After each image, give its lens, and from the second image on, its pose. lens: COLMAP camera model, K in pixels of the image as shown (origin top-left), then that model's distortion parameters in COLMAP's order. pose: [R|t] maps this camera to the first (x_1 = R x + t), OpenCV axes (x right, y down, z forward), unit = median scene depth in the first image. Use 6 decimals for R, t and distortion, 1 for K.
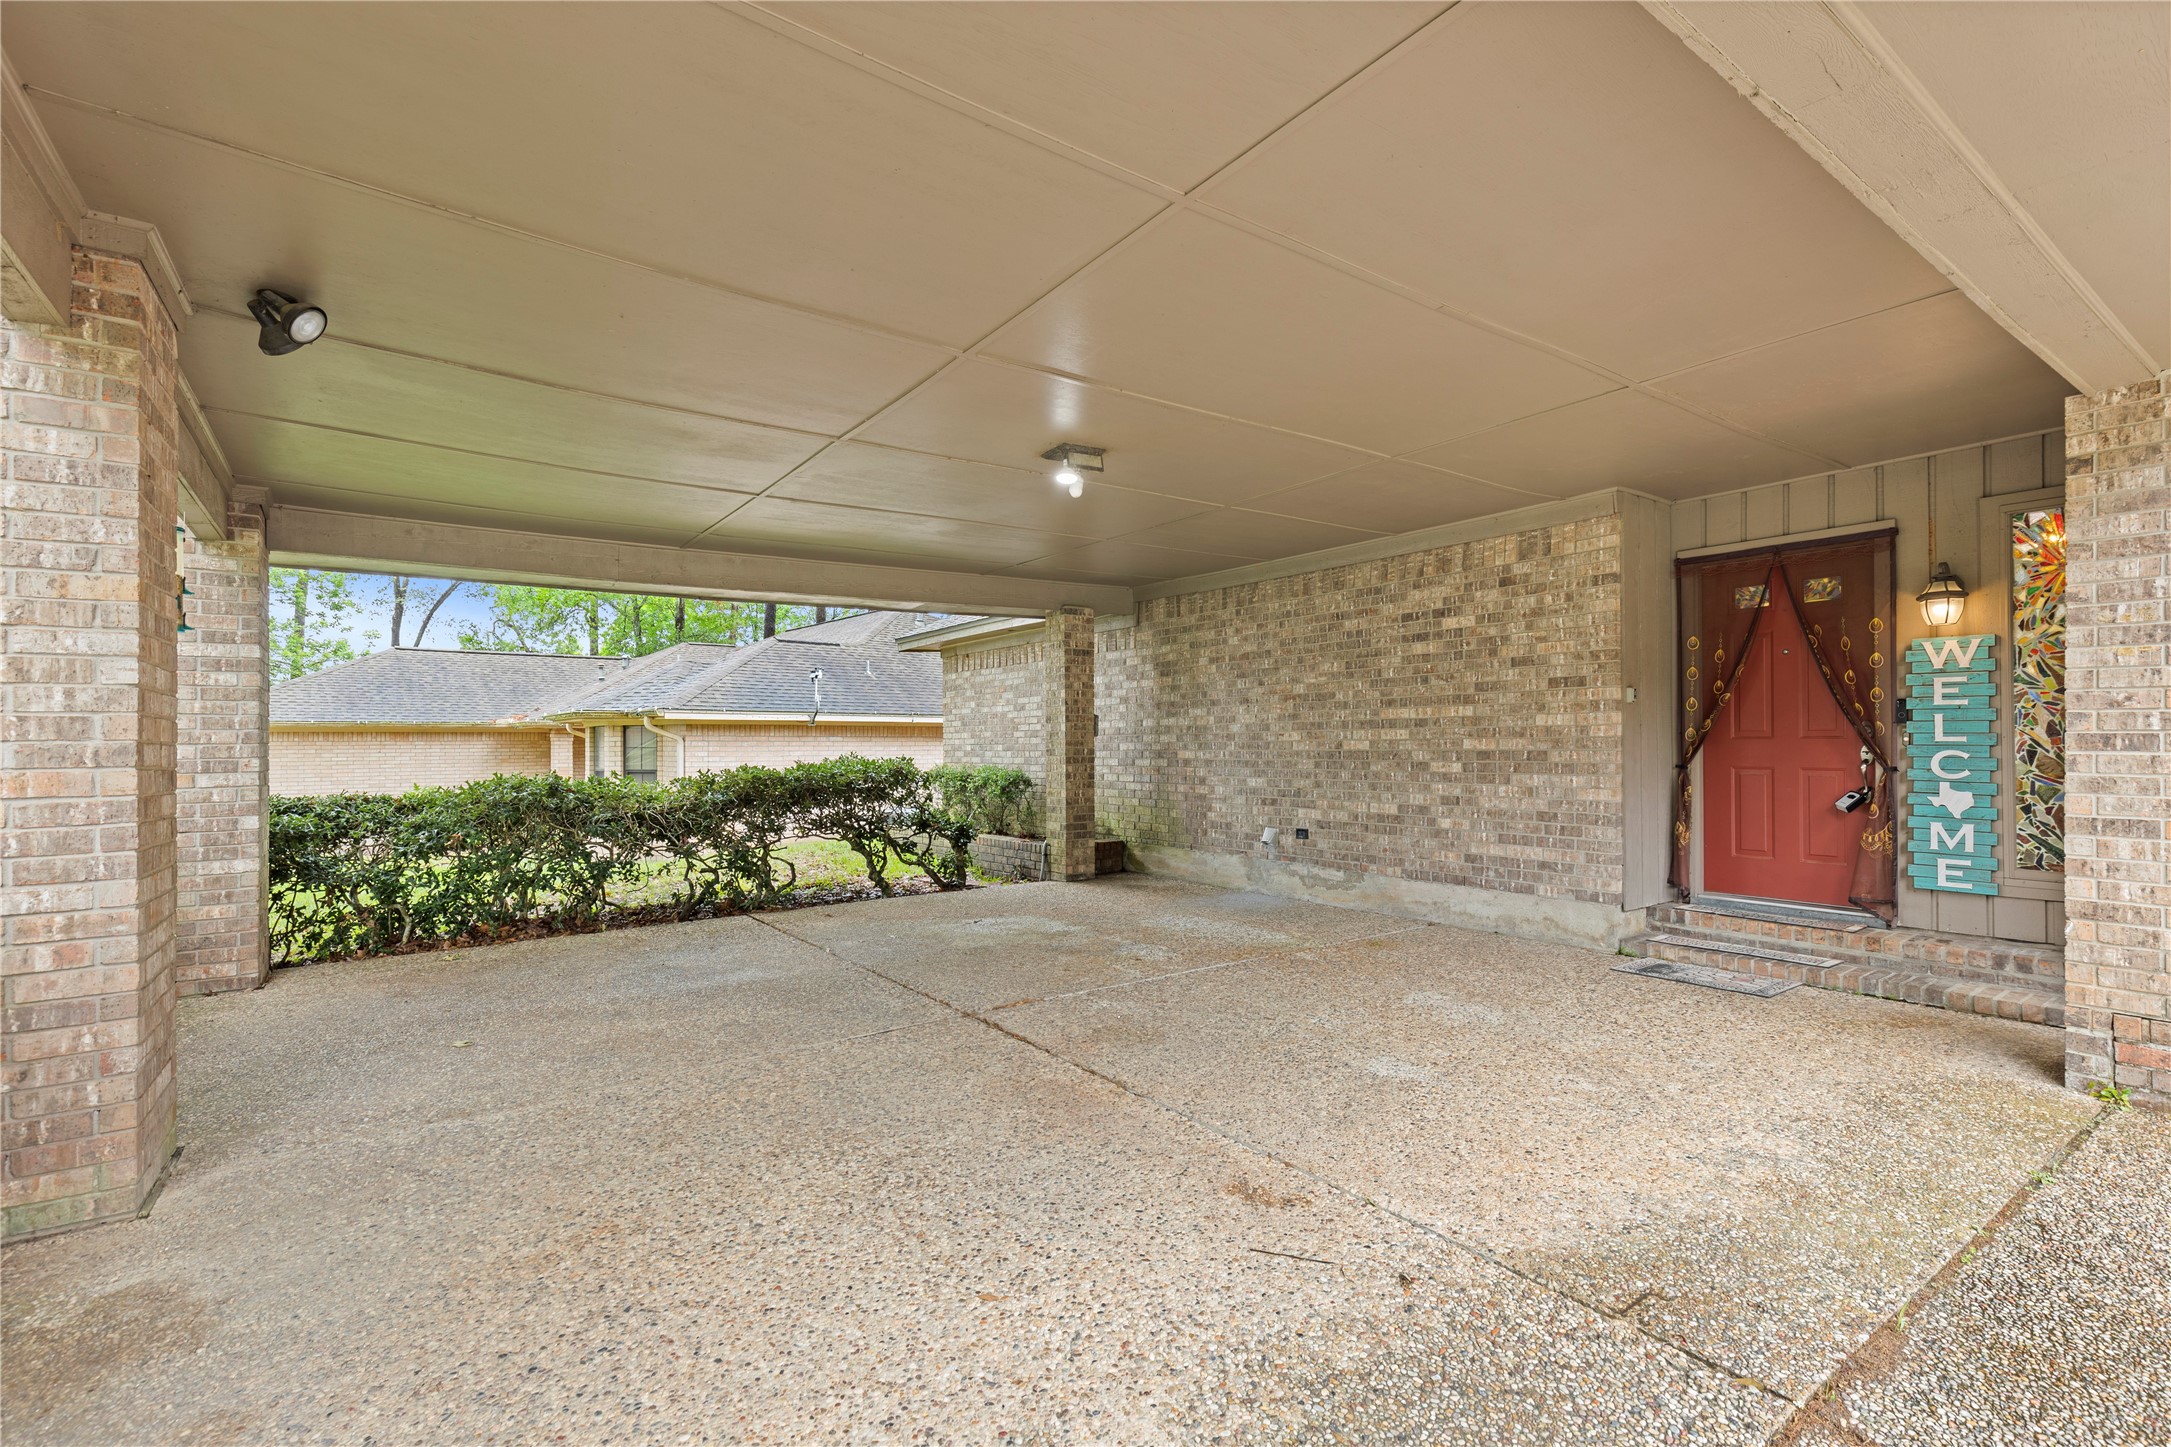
lens RADIAL K [[977.5, 0, 1085.5], [0, 977.5, 723.5], [0, 0, 1]] dist [0.001575, 0.000003]
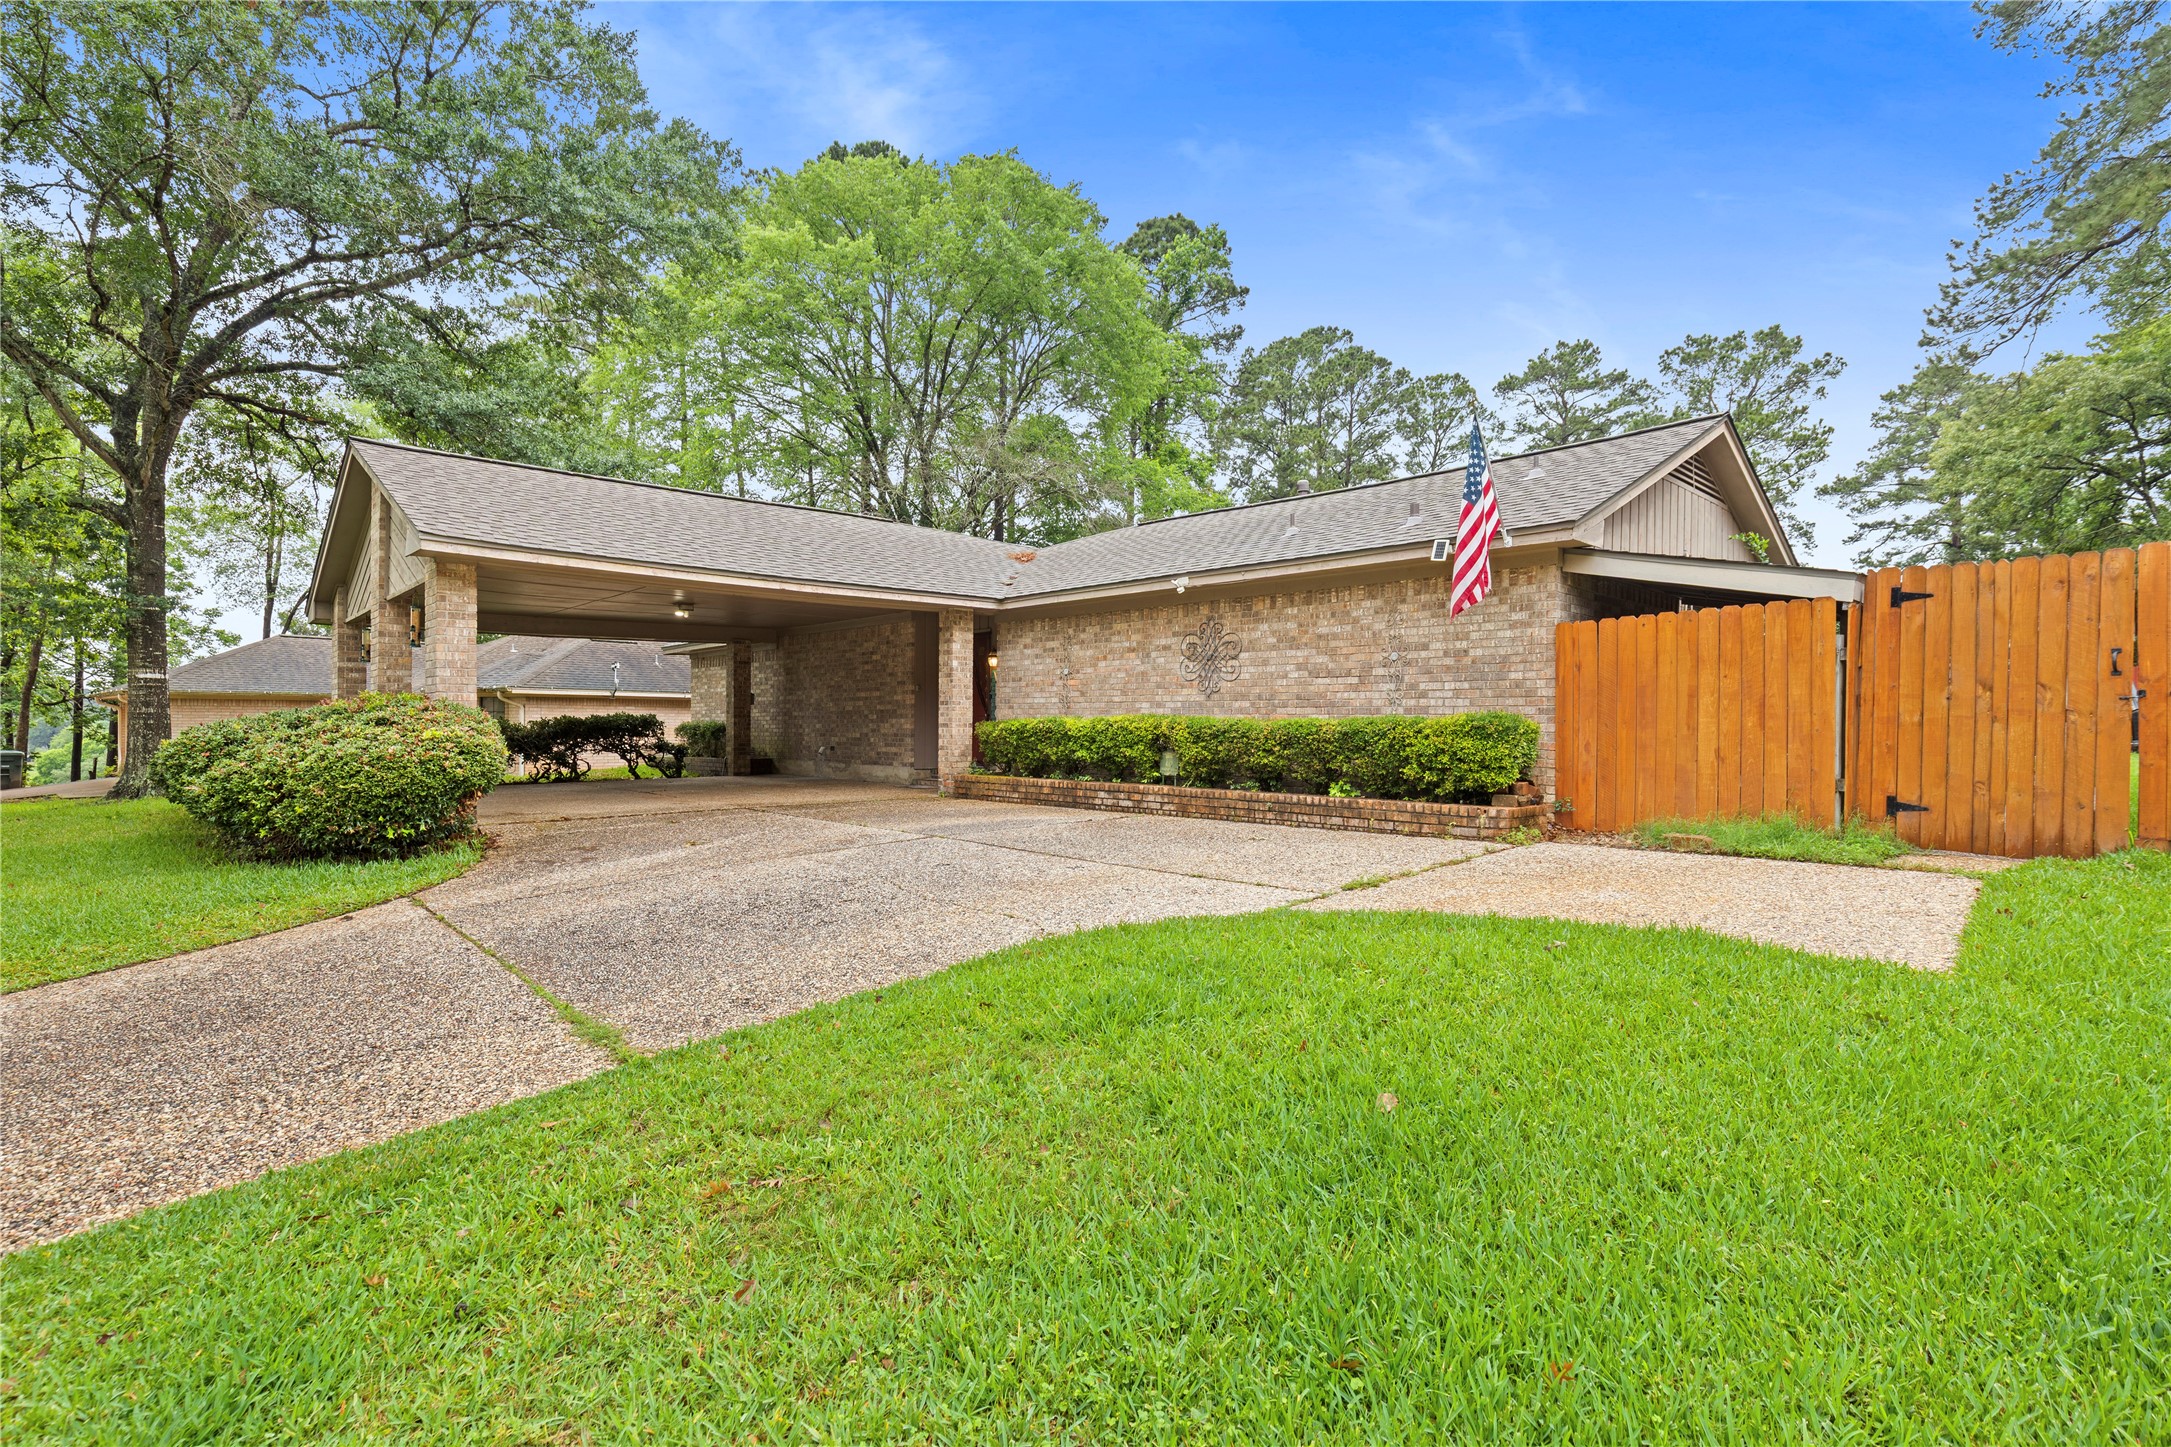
lens RADIAL K [[977.5, 0, 1085.5], [0, 977.5, 723.5], [0, 0, 1]] dist [0.001575, 0.000003]
pose [[0.989002, 0.007290, 0.147721, 0.419558], [-0.010257, 0.999760, 0.019339, 0.006930], [-0.147544, -0.020642, 0.988840, -1.161379]]
